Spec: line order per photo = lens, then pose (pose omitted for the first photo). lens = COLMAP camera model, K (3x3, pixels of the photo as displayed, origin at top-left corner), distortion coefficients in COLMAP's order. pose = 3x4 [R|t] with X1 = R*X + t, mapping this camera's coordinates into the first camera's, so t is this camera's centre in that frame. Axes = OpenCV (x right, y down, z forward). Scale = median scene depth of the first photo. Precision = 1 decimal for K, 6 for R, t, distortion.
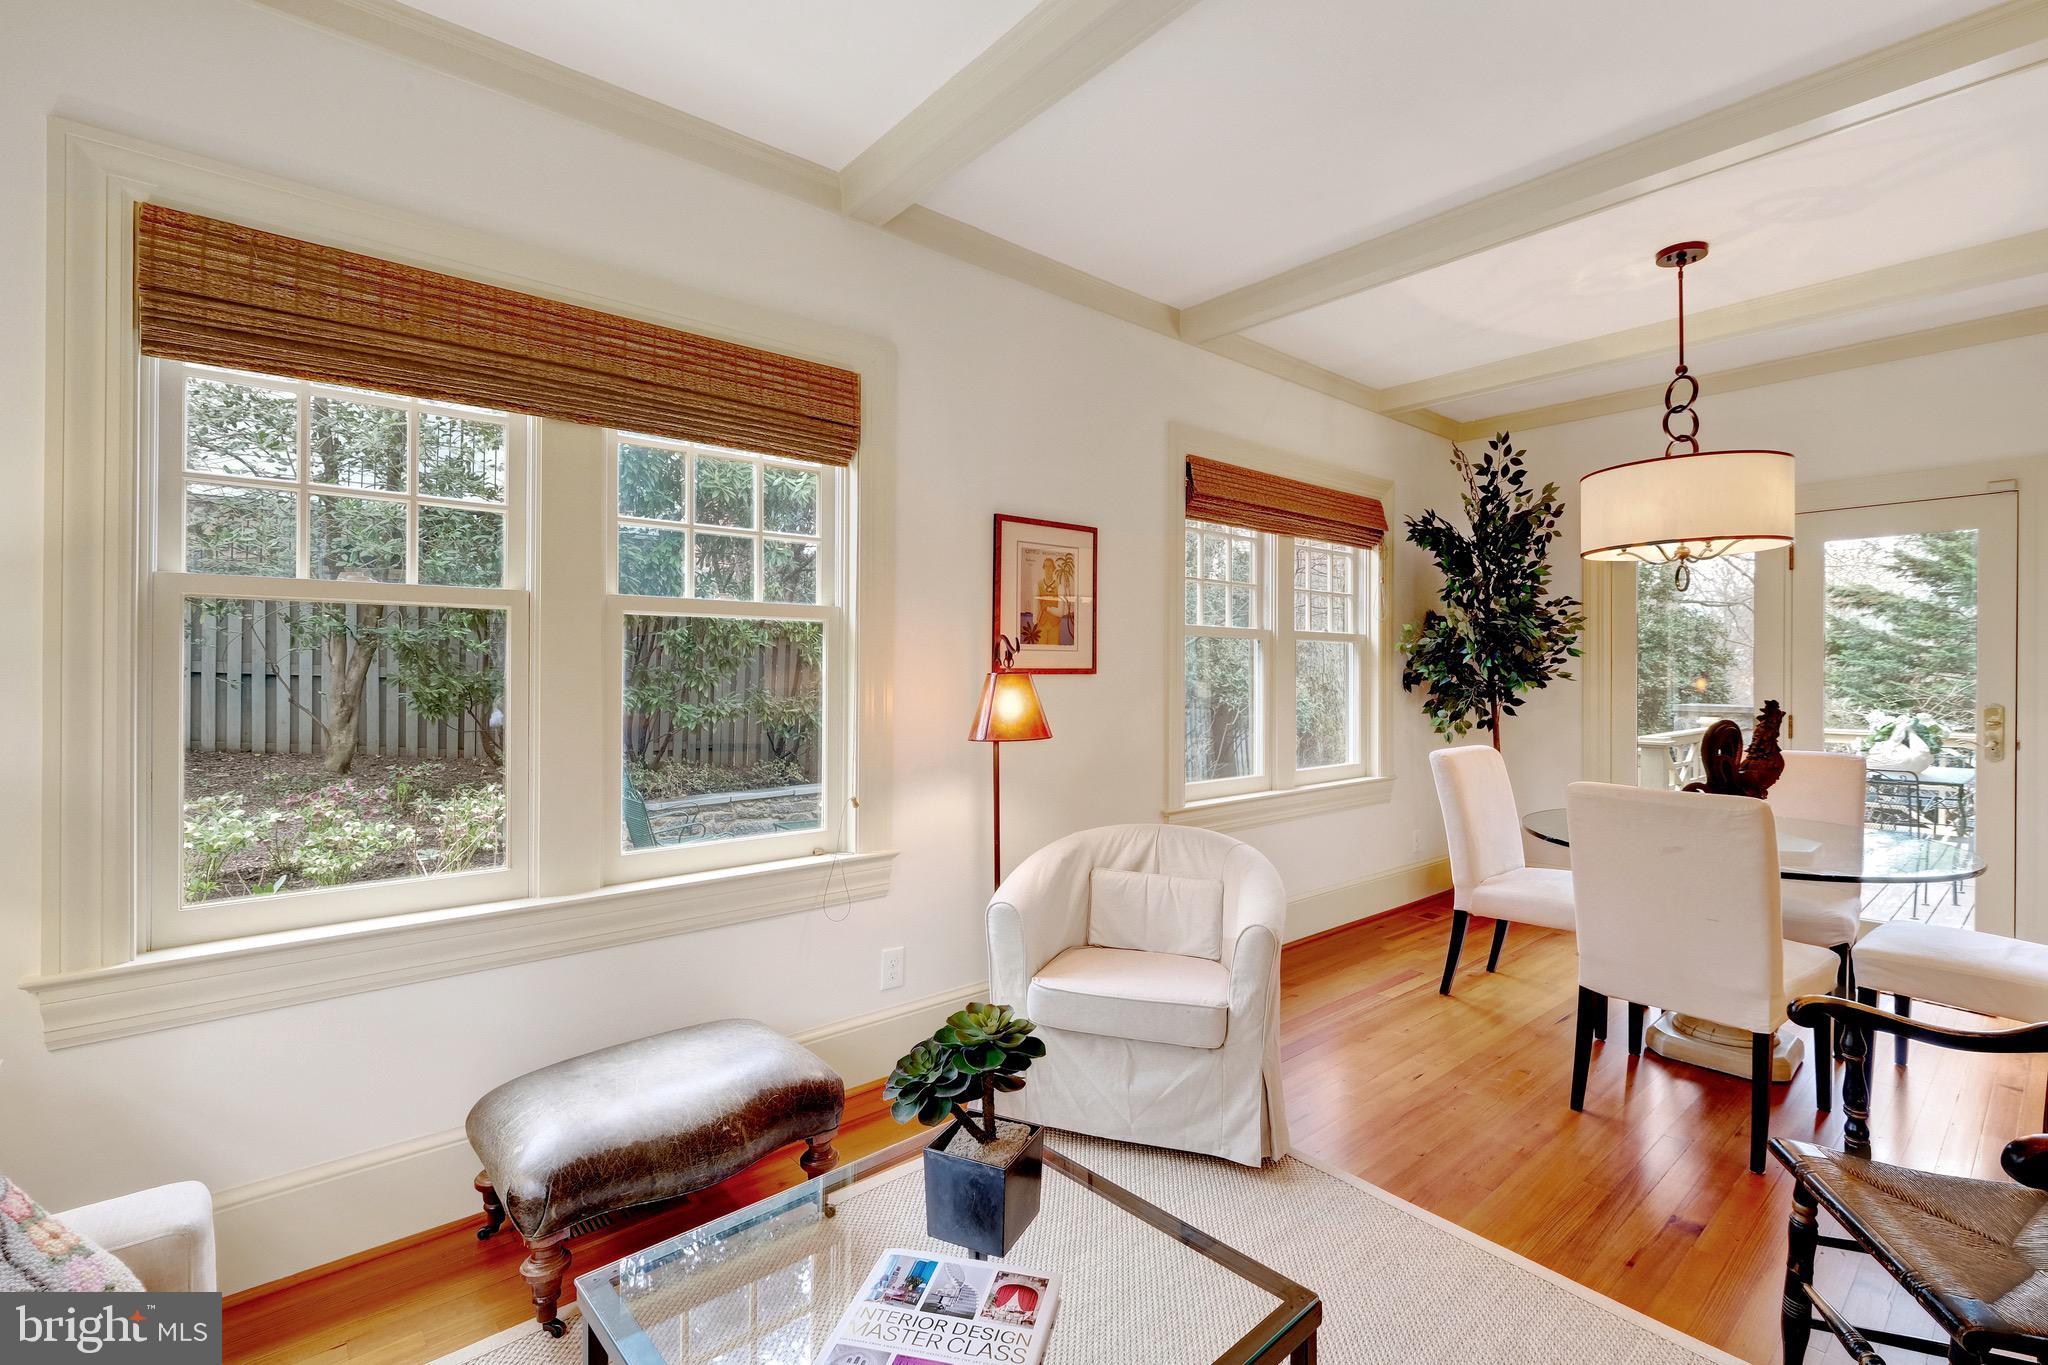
lens RADIAL K [[909.0, 0, 1074.5], [0, 909.0, 680.2], [0, 0, 1]] dist [0.001710, 0.000347]
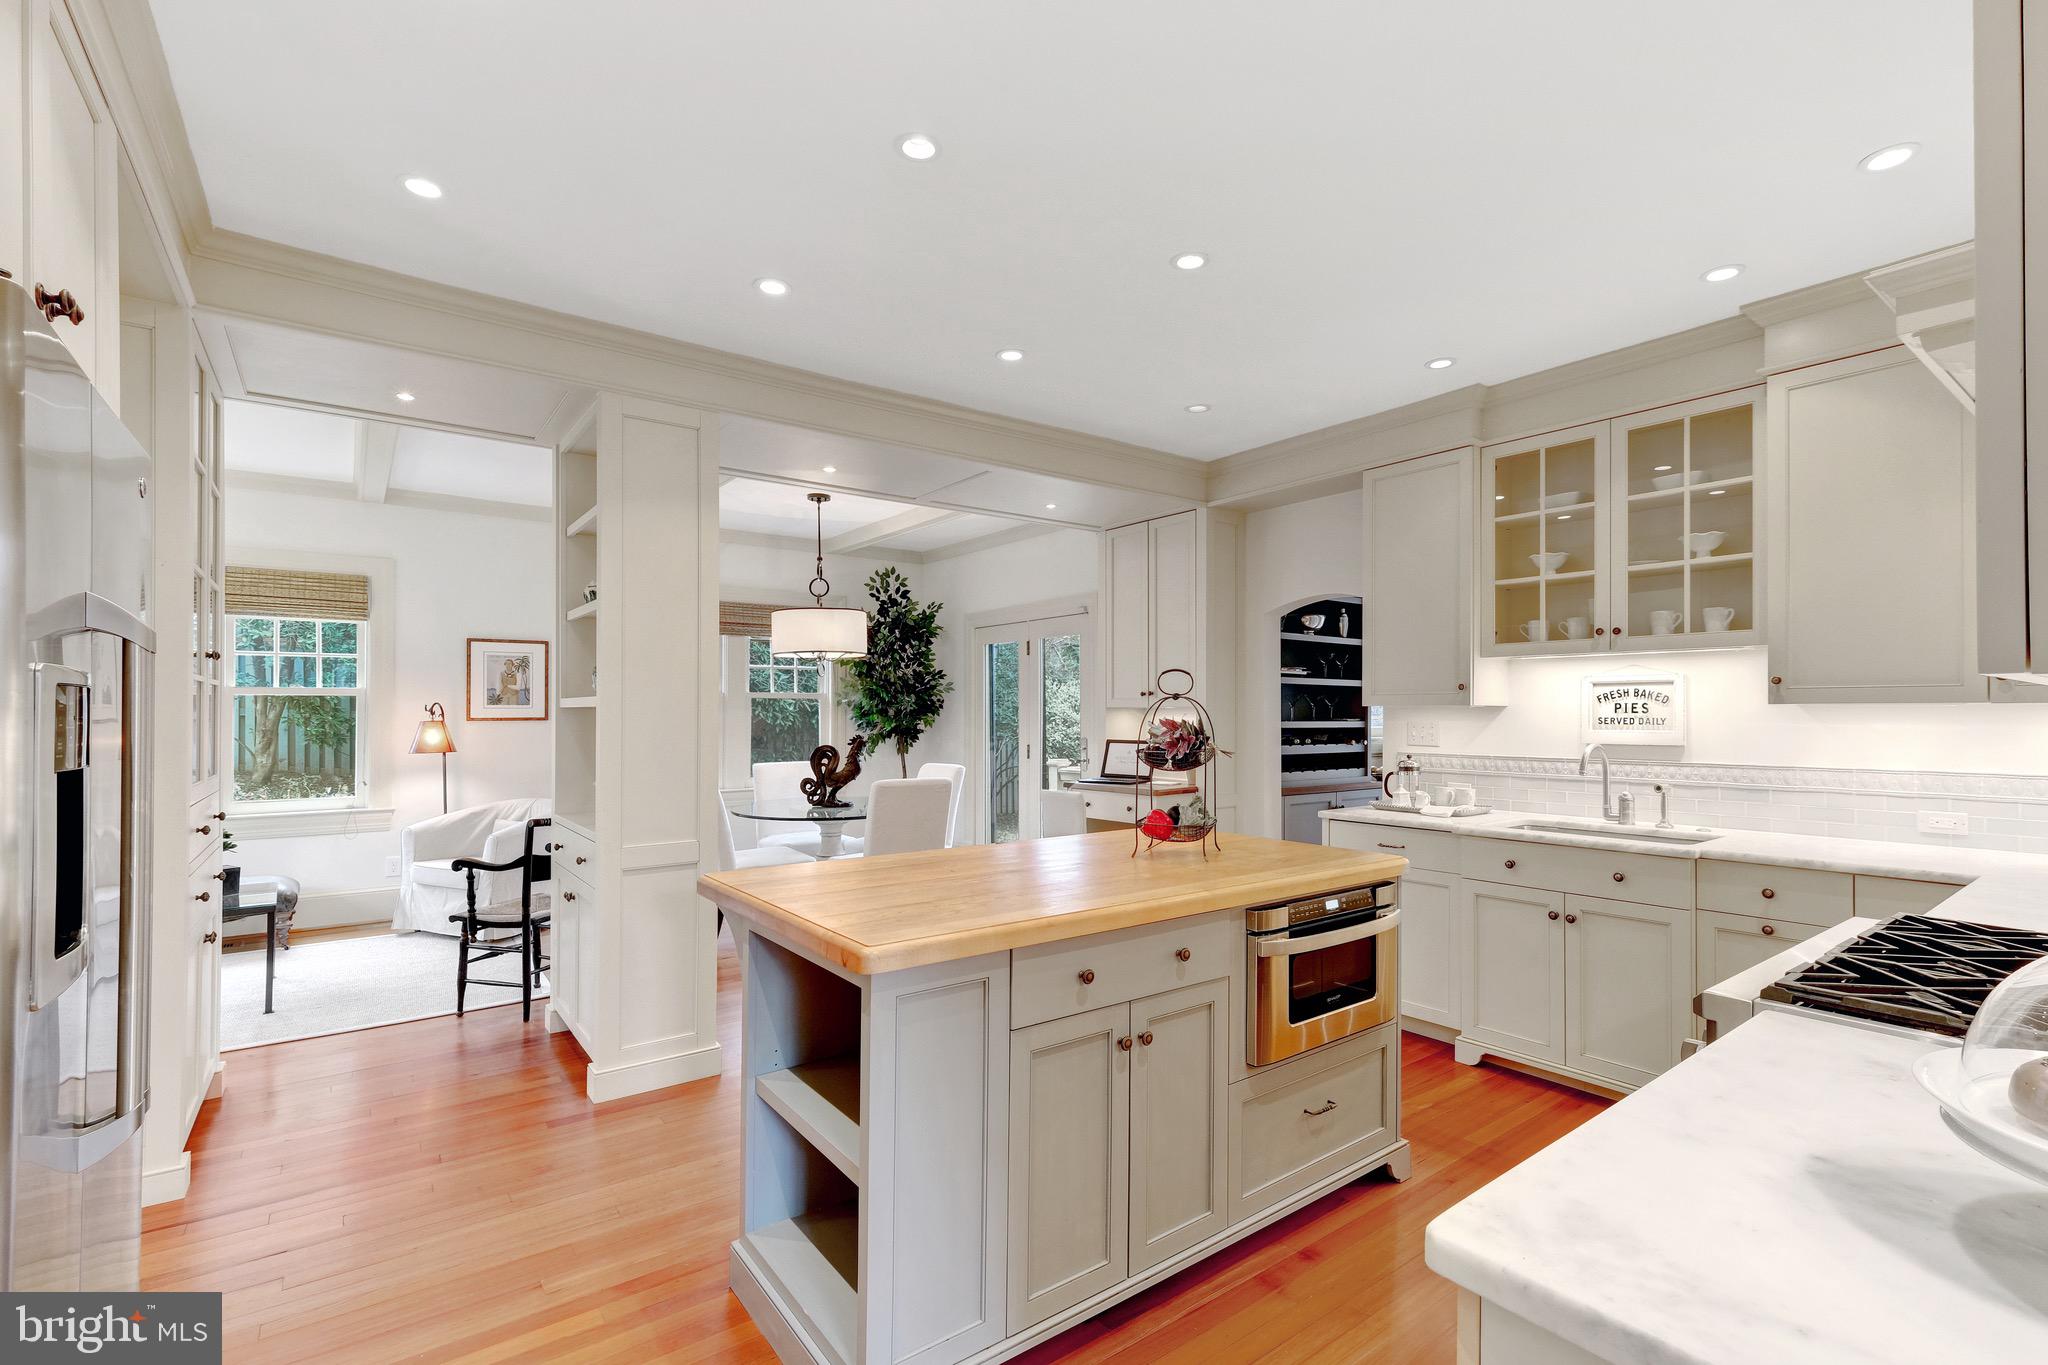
lens RADIAL K [[913.9, 0, 1054.0], [0, 913.9, 710.7], [0, 0, 1]] dist [0.000119, 0.000025]
pose [[0.997330, 0.000853, -0.073017, 1.261537], [-0.001271, 0.999983, -0.005680, -0.018724], [0.073011, 0.005758, 0.997315, -0.821428]]
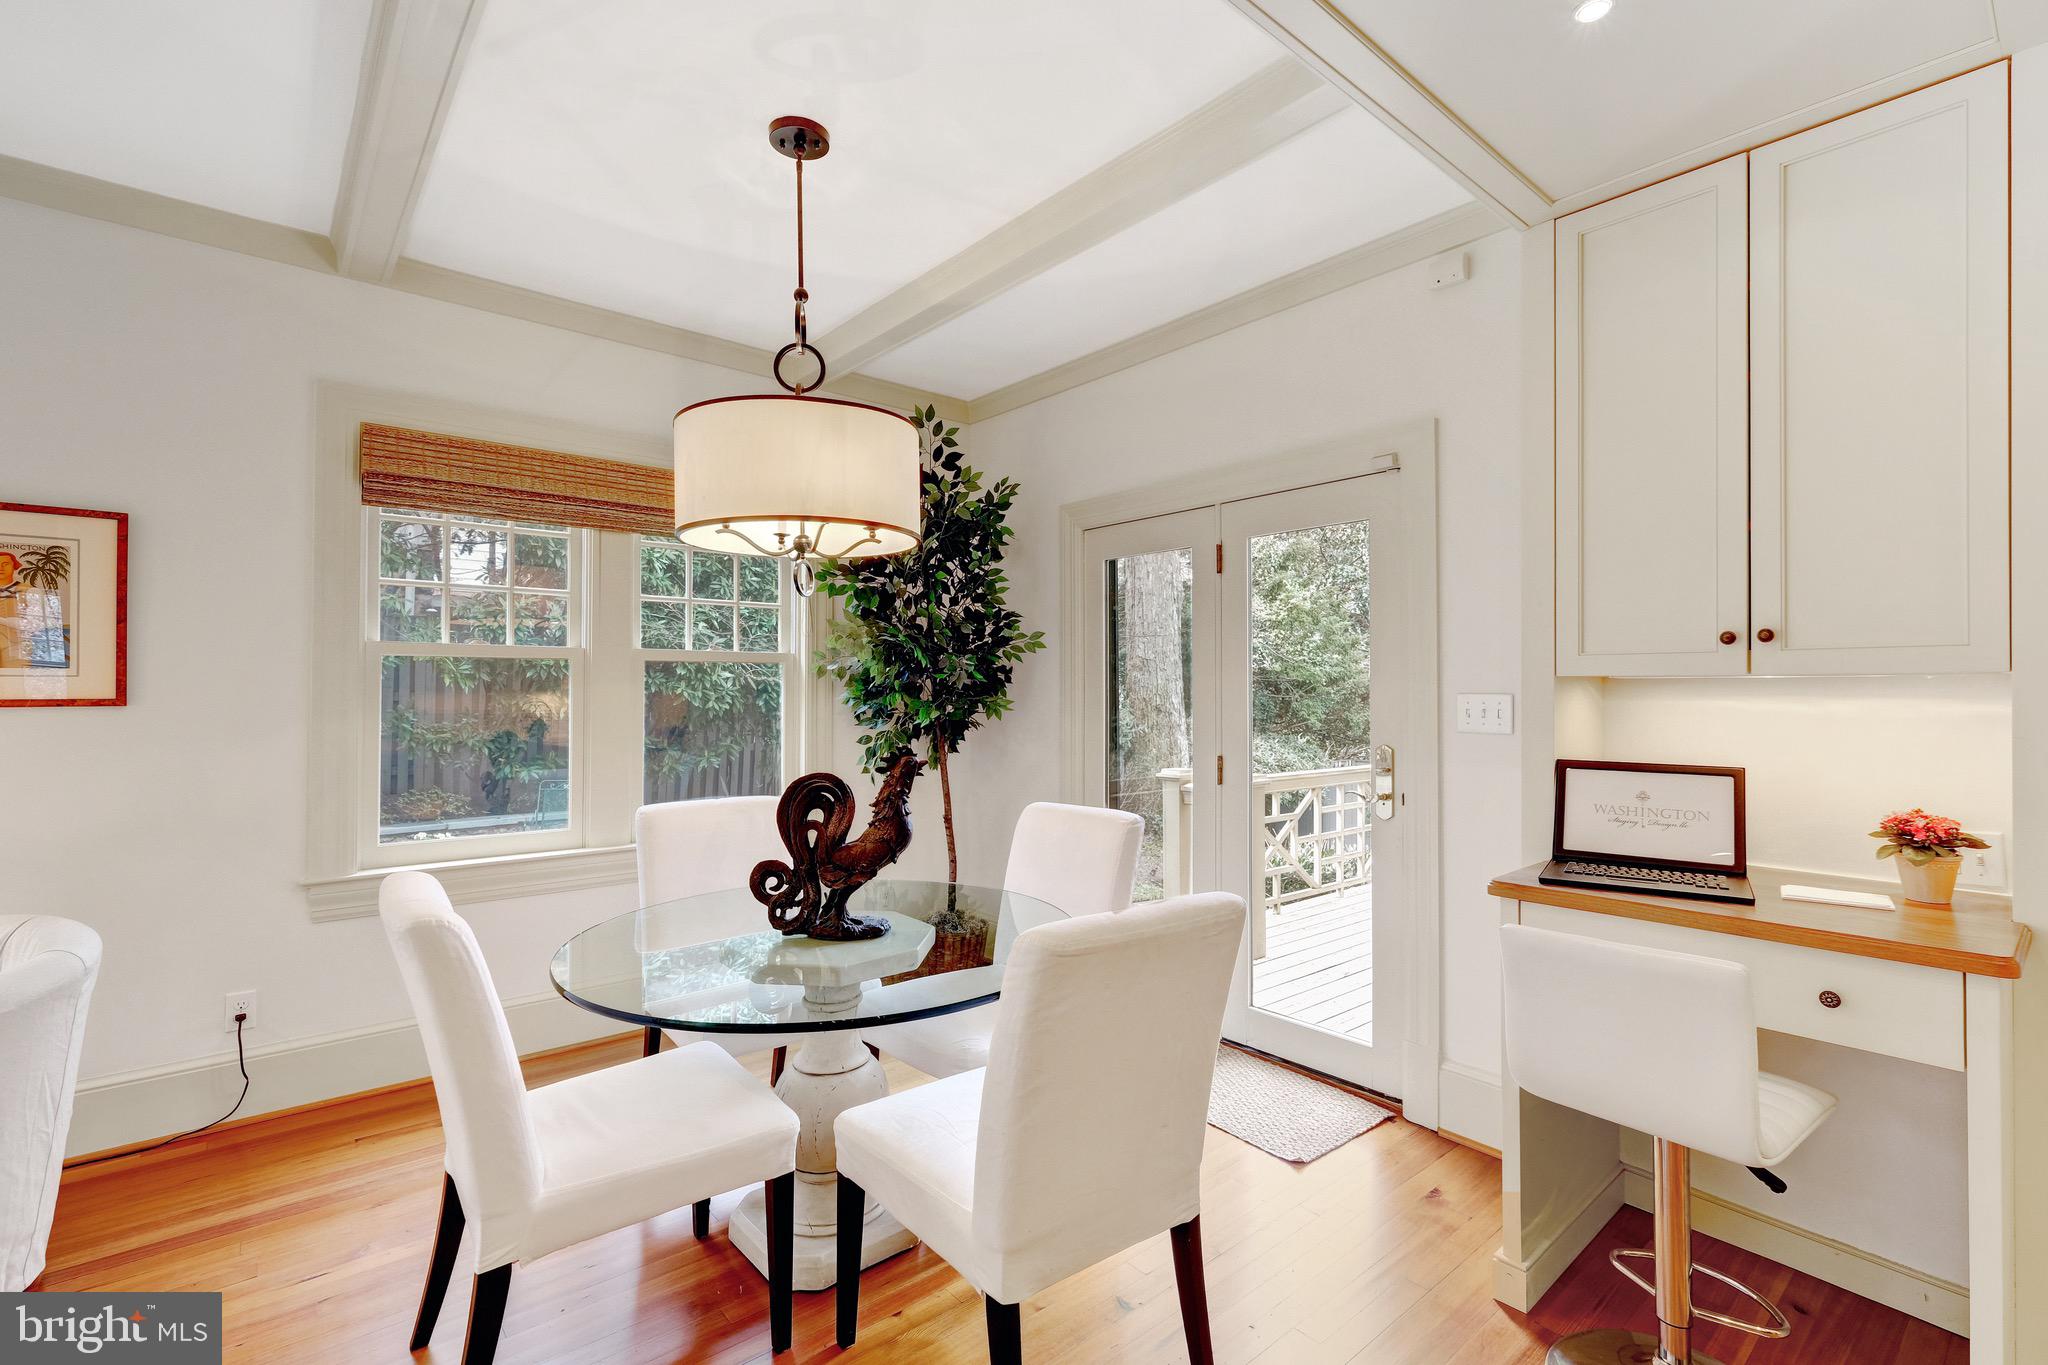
lens RADIAL K [[917.2, 0, 1048.7], [0, 917.2, 692.1], [0, 0, 1]] dist [0.001381, 0.000256]
pose [[0.999834, 0.003570, -0.017894, 0.863361], [-0.003657, 0.999982, -0.004834, -0.018694], [0.017877, 0.004899, 0.999828, 0.265613]]
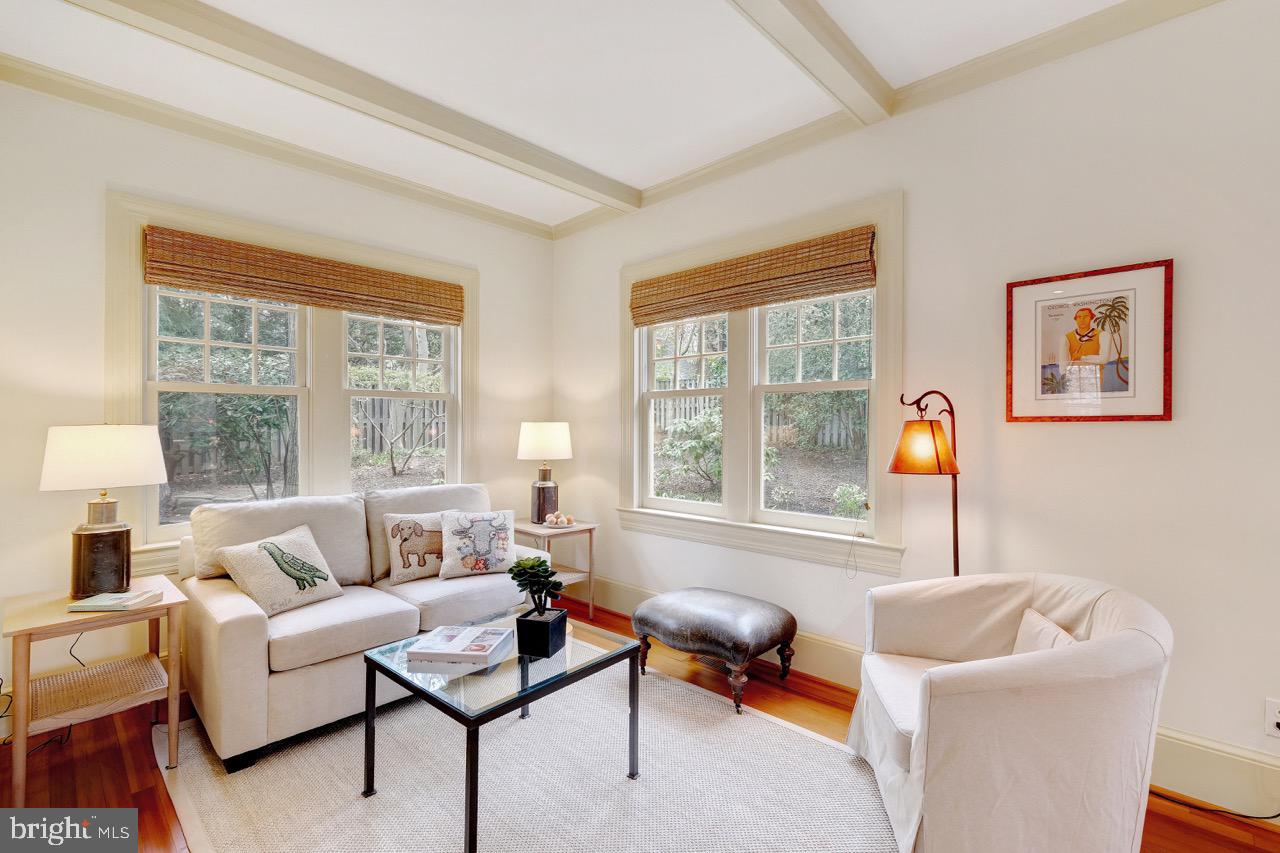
lens RADIAL K [[572.9, 0, 640.0], [0, 572.9, 426.5], [0, 0, 1]] dist [0.012455, 0.000303]
pose [[0.085209, 0.003961, -0.996355, 0.588667], [-0.001966, 0.999991, 0.003807, -0.002613], [0.996361, 0.001634, 0.085216, 0.457222]]
